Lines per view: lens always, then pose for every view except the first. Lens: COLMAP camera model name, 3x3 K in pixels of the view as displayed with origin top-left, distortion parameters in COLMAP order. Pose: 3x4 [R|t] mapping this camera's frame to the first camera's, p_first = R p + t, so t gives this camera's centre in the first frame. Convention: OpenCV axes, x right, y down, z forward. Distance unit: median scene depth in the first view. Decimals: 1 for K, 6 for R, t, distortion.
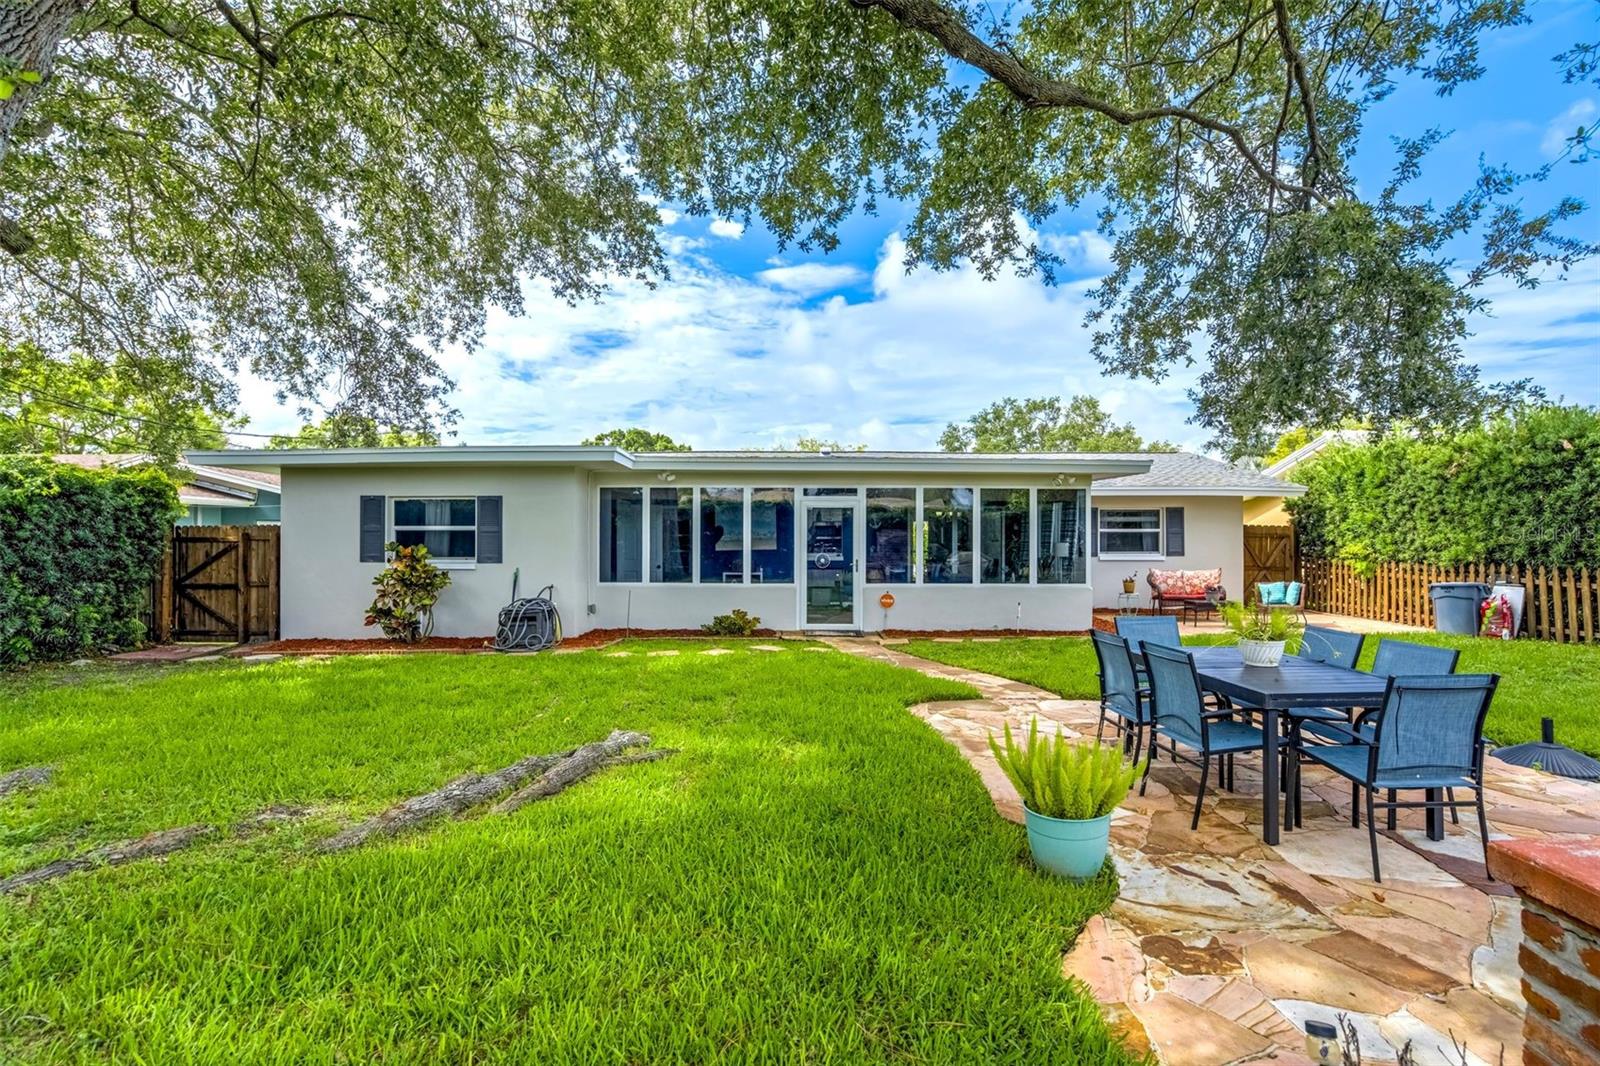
lens RADIAL K [[753.9, 0, 749.4], [0, 753.9, 539.5], [0, 0, 1]] dist [-0.035962, 0.001513]
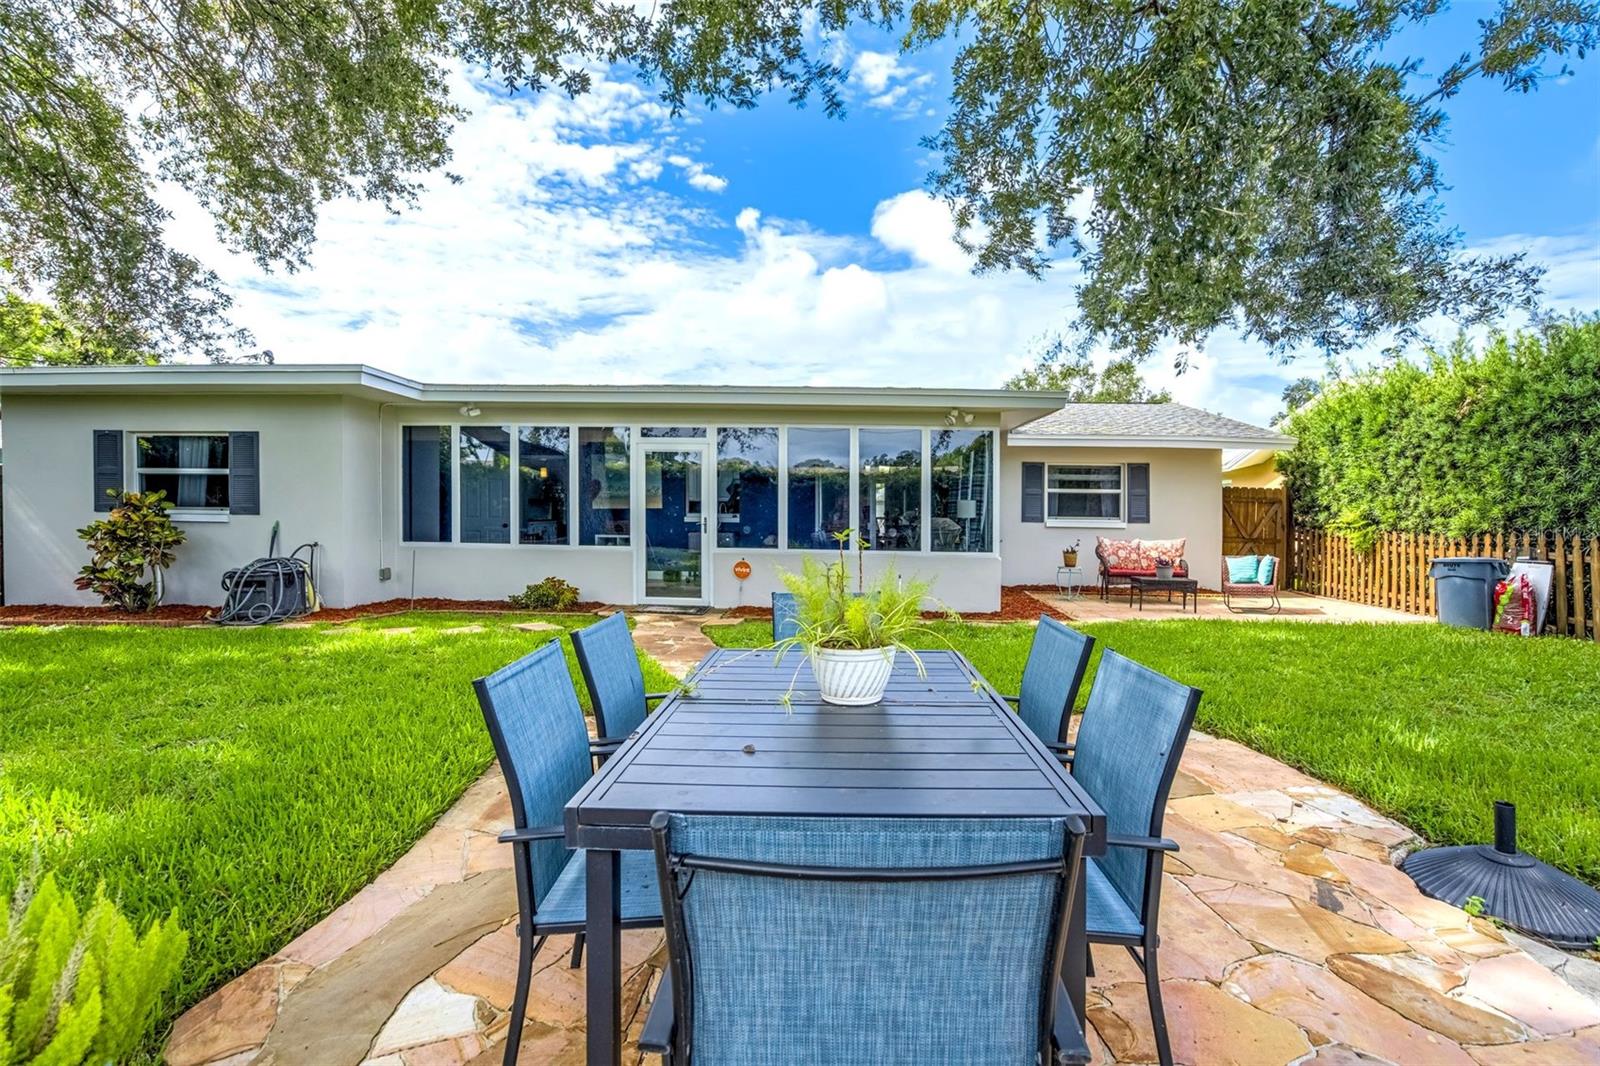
lens RADIAL K [[772.6, 0, 776.4], [0, 772.6, 516.6], [0, 0, 1]] dist [-0.031814, -0.000472]
pose [[0.999704, 0.015210, -0.018985, 0.239435], [-0.015077, 0.999861, 0.007100, 0.018934], [0.019091, -0.006811, 0.999795, 0.185884]]
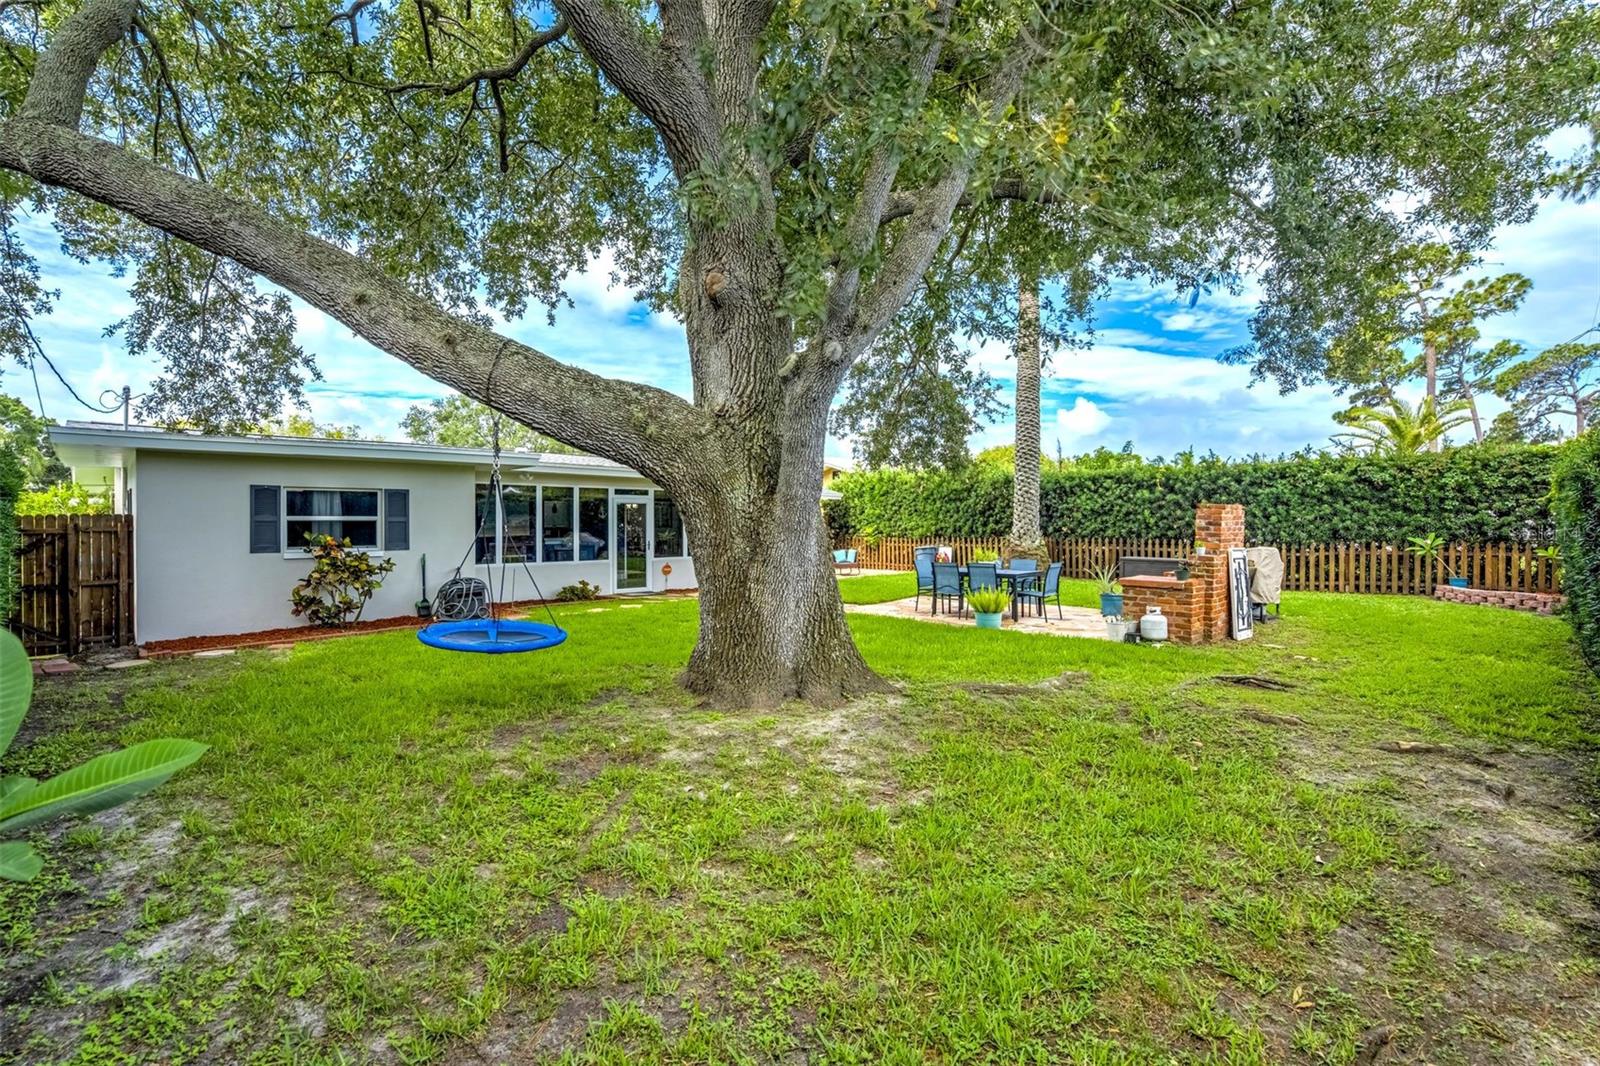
lens RADIAL K [[772.6, 0, 776.4], [0, 772.6, 516.6], [0, 0, 1]] dist [-0.031814, -0.000472]
pose [[0.706231, 0.002760, 0.707976, -0.731660], [0.005307, 0.999944, -0.009192, -0.004611], [-0.707961, 0.010249, 0.706177, -0.185905]]
